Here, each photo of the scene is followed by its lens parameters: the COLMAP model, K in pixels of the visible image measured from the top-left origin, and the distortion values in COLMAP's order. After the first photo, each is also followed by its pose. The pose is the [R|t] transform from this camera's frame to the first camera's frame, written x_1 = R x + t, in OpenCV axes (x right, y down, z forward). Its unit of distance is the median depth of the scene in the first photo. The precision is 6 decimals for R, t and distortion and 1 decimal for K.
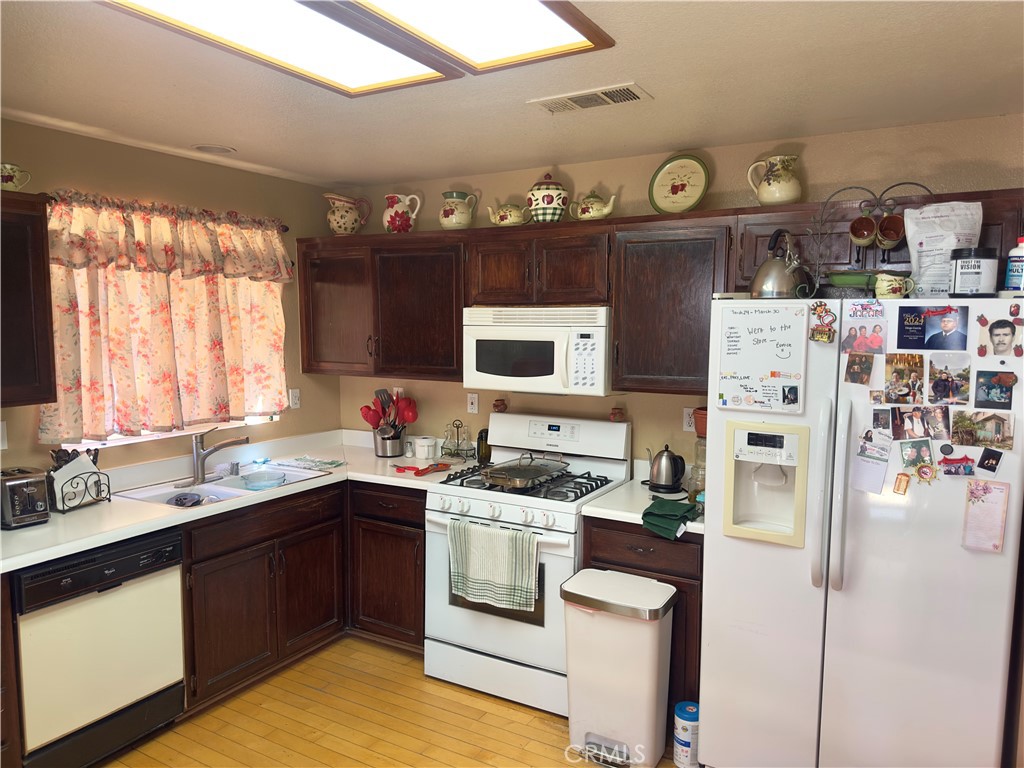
lens RADIAL K [[716.2, 0, 515.4], [0, 716.2, 388.3], [0, 0, 1]] dist [0.017073, -0.017543]
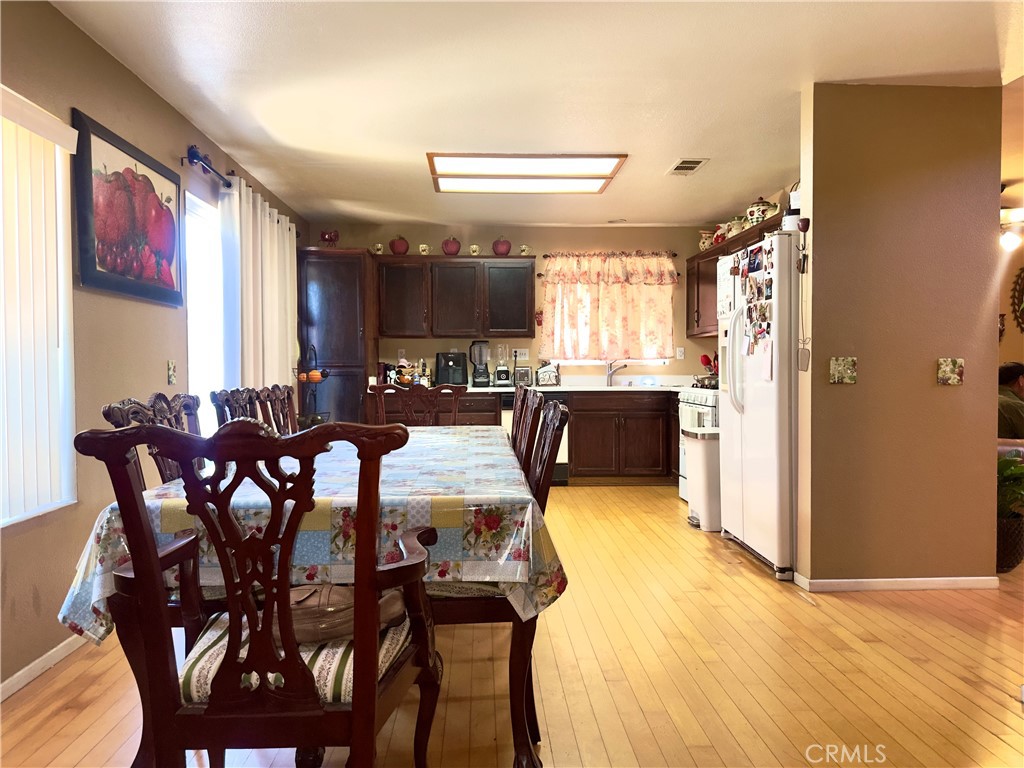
lens RADIAL K [[716.2, 0, 508.0], [0, 716.2, 384.5], [0, 0, 1]] dist [0.017073, -0.017543]
pose [[0.531913, 0.007986, -0.846761, 1.094286], [-0.071942, 0.996766, -0.035791, 0.213399], [0.843737, 0.079956, 0.530768, -0.287601]]
